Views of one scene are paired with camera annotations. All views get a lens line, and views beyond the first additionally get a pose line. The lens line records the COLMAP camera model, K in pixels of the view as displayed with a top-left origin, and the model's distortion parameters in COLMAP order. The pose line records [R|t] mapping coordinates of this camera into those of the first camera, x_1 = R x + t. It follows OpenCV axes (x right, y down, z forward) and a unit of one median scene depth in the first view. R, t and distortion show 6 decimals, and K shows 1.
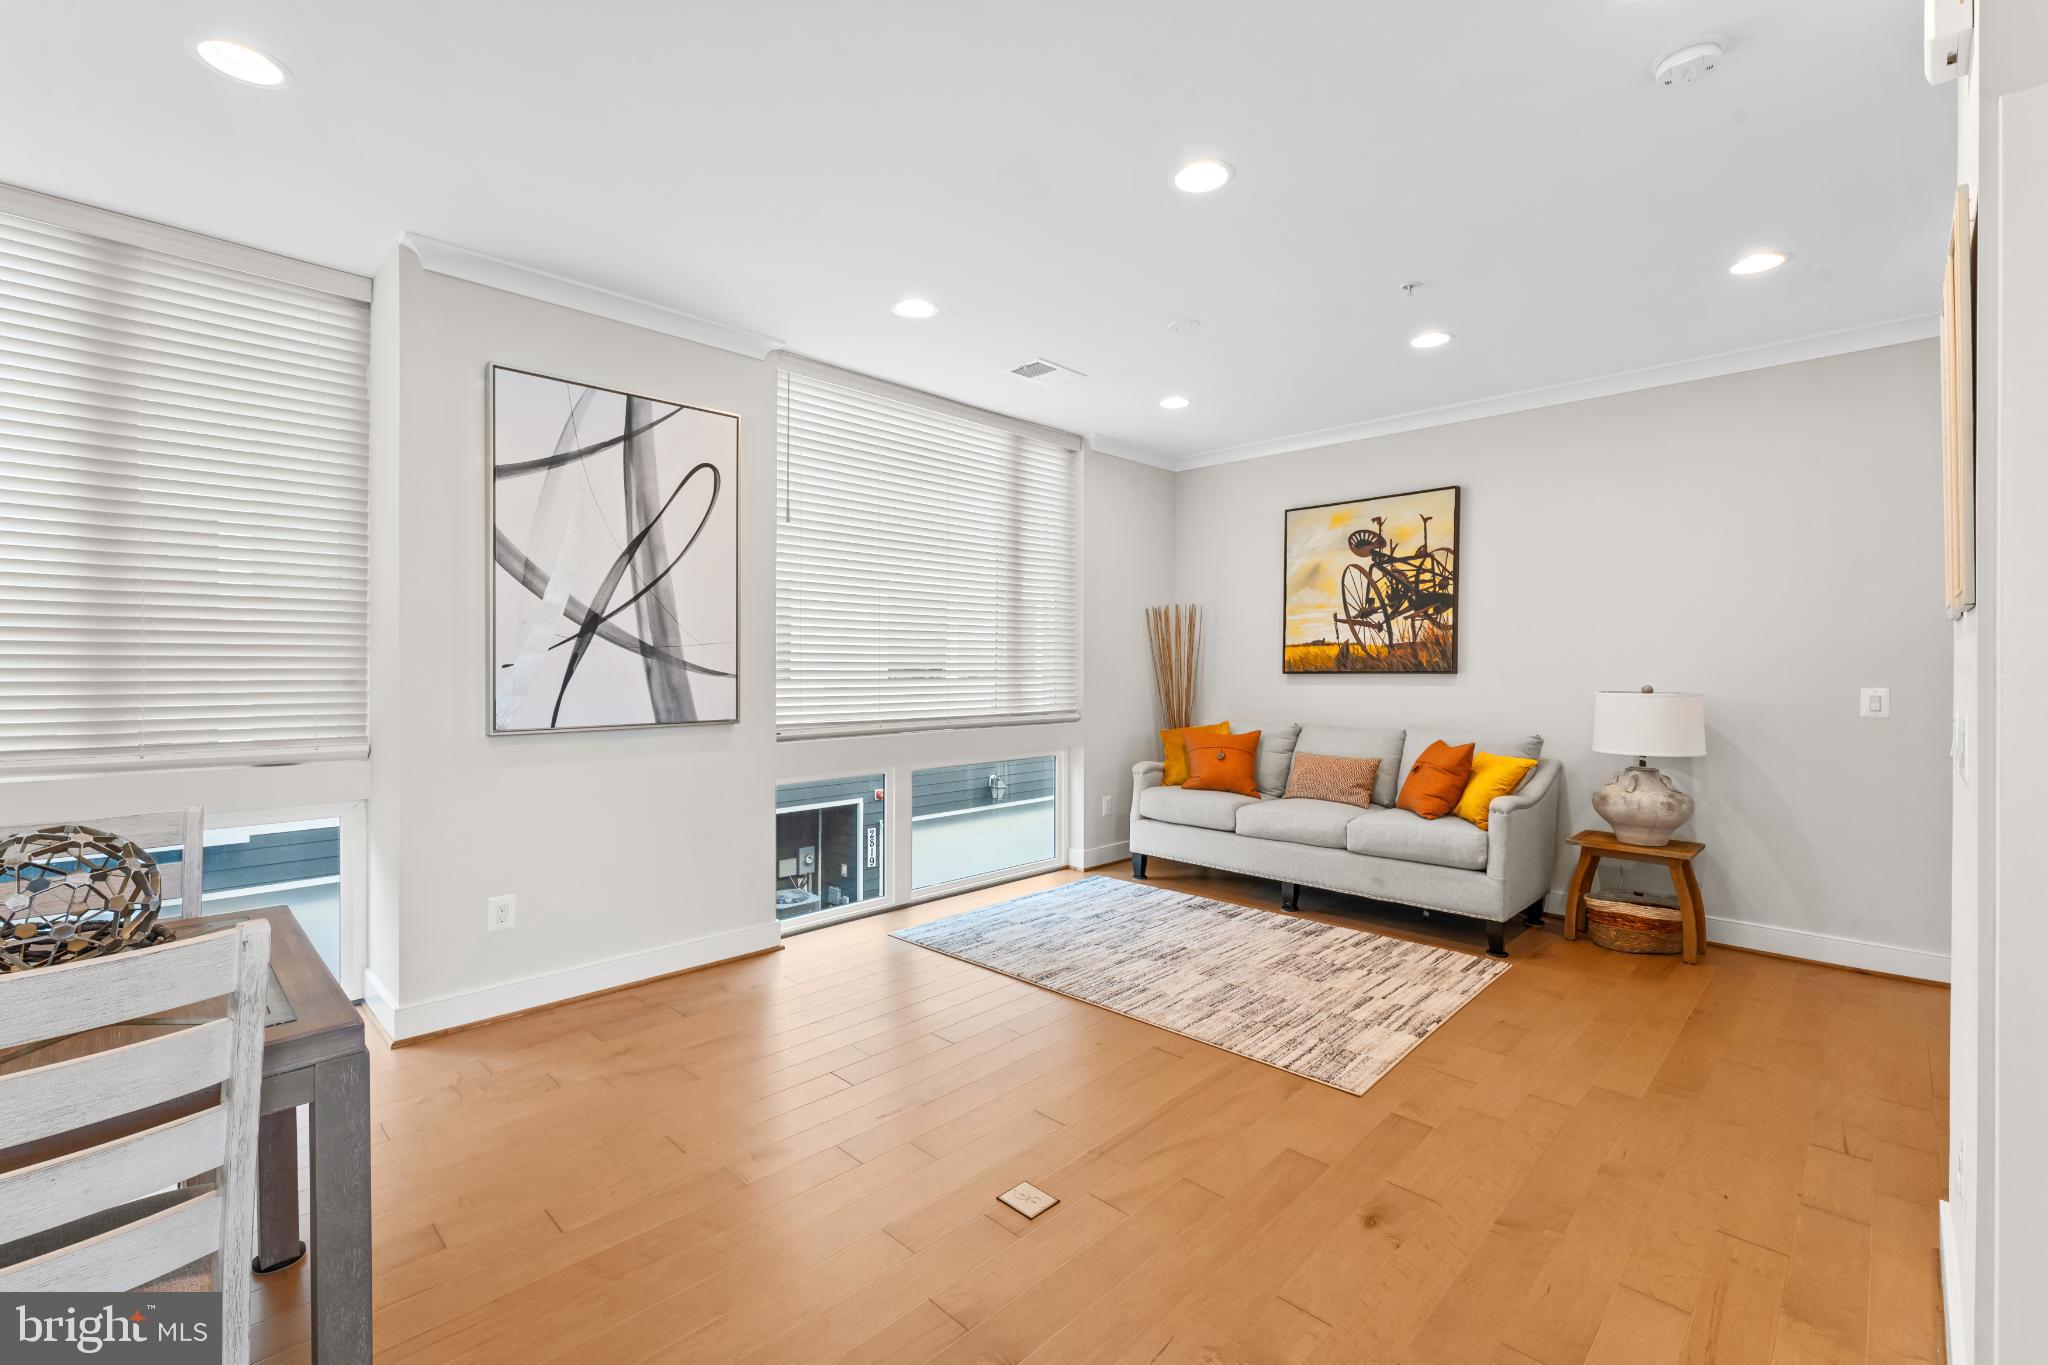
lens RADIAL K [[885.5, 0, 1021.0], [0, 885.5, 674.0], [0, 0, 1]] dist [0.001959, -0.000442]
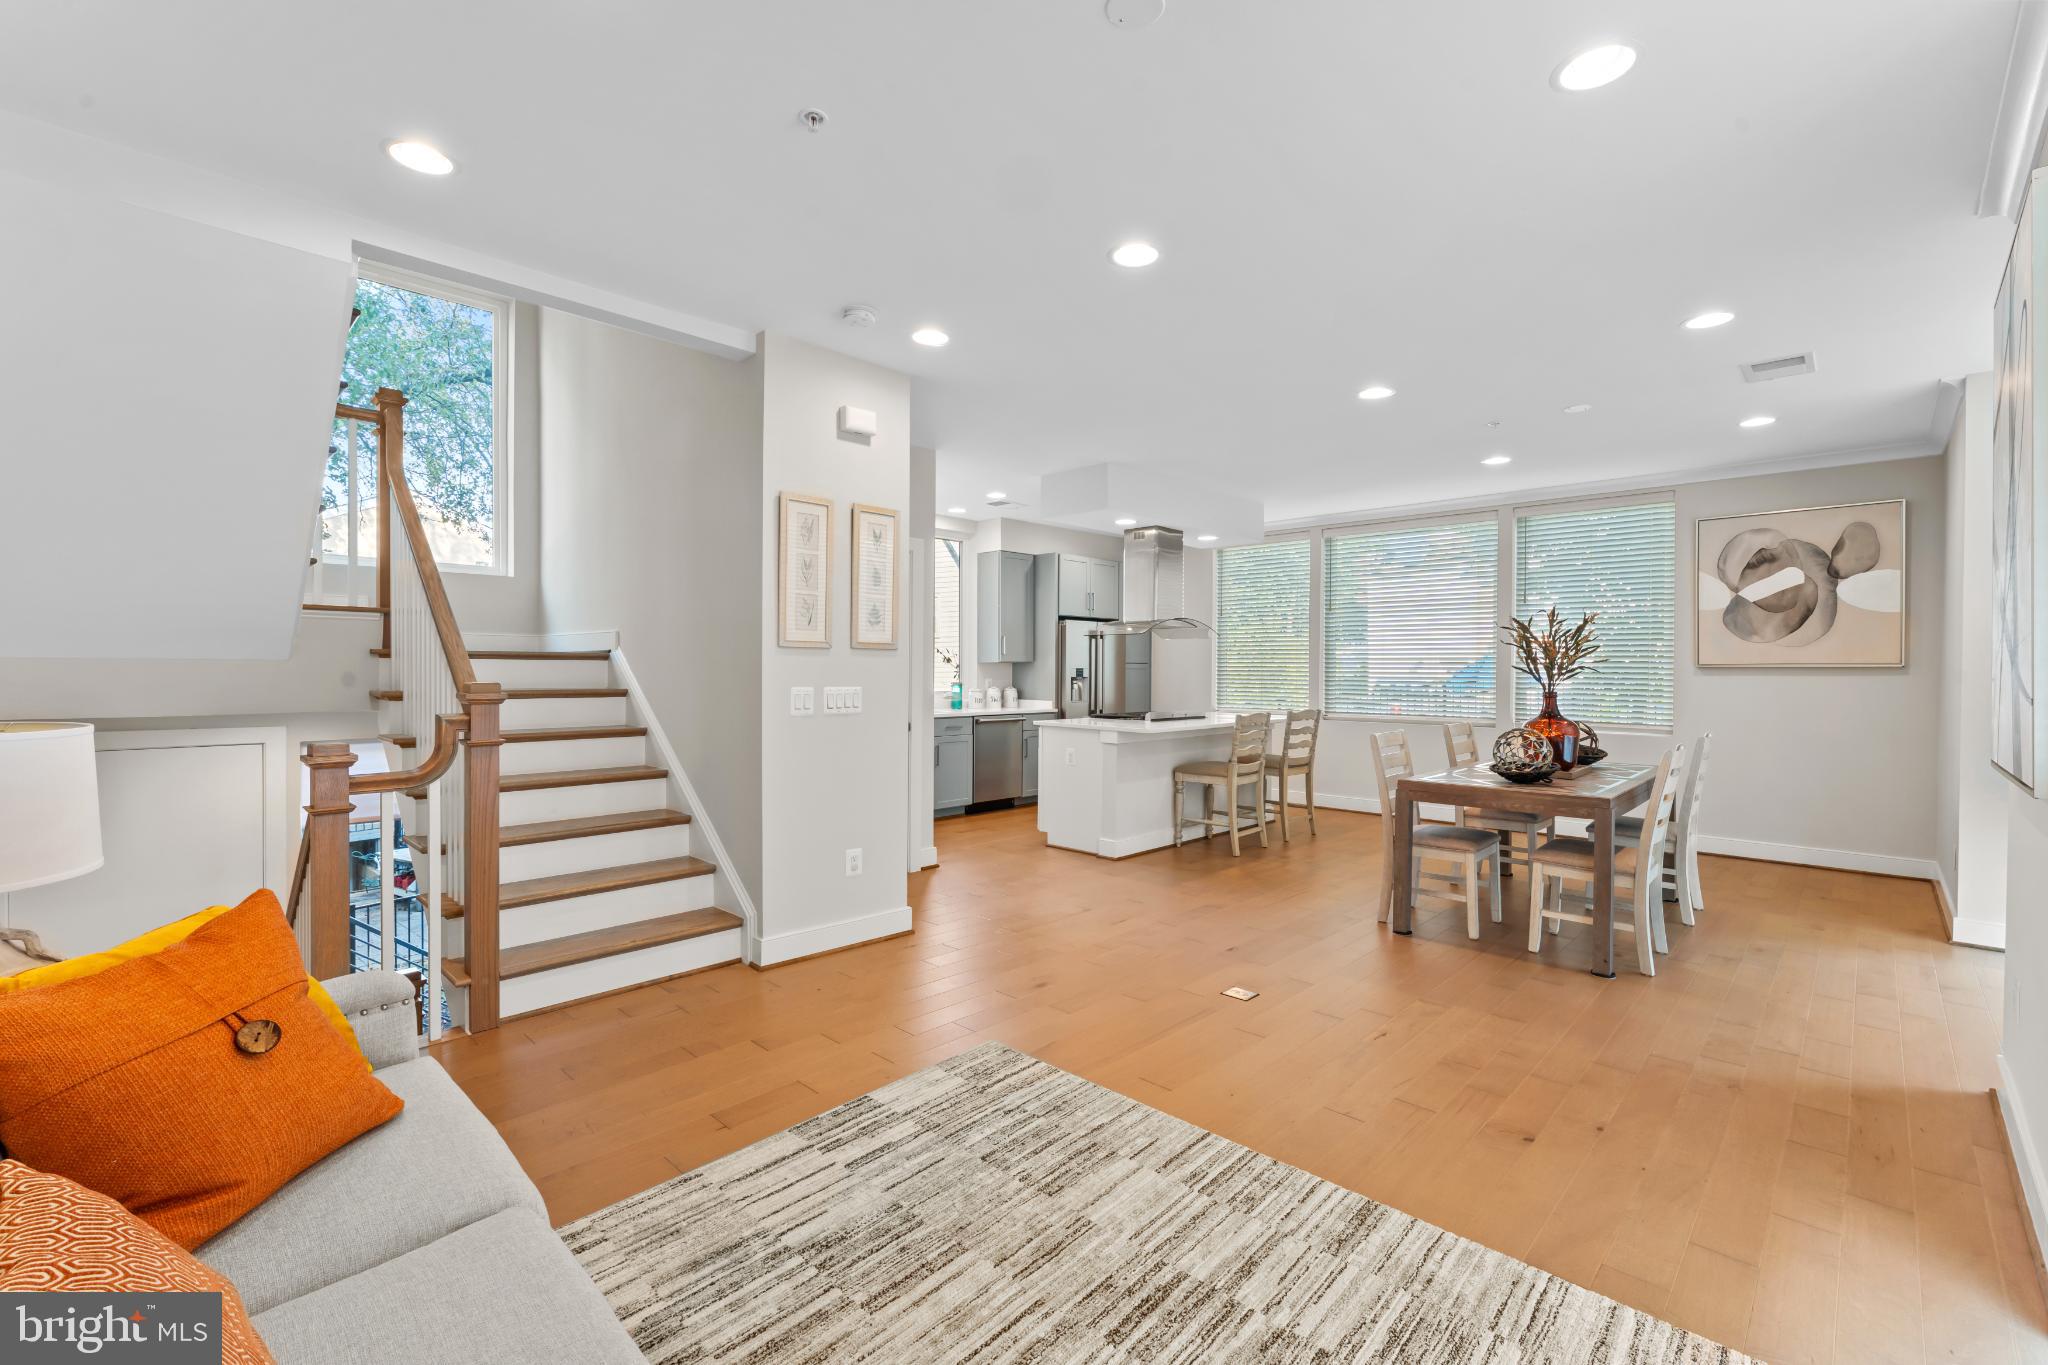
lens RADIAL K [[885.5, 0, 1025.2], [0, 885.5, 677.3], [0, 0, 1]] dist [0.001959, -0.000442]
pose [[-0.999881, -0.008147, -0.013077, 0.259403], [-0.008324, 0.999874, 0.013536, -0.012747], [0.012965, 0.013644, -0.999823, 1.574713]]
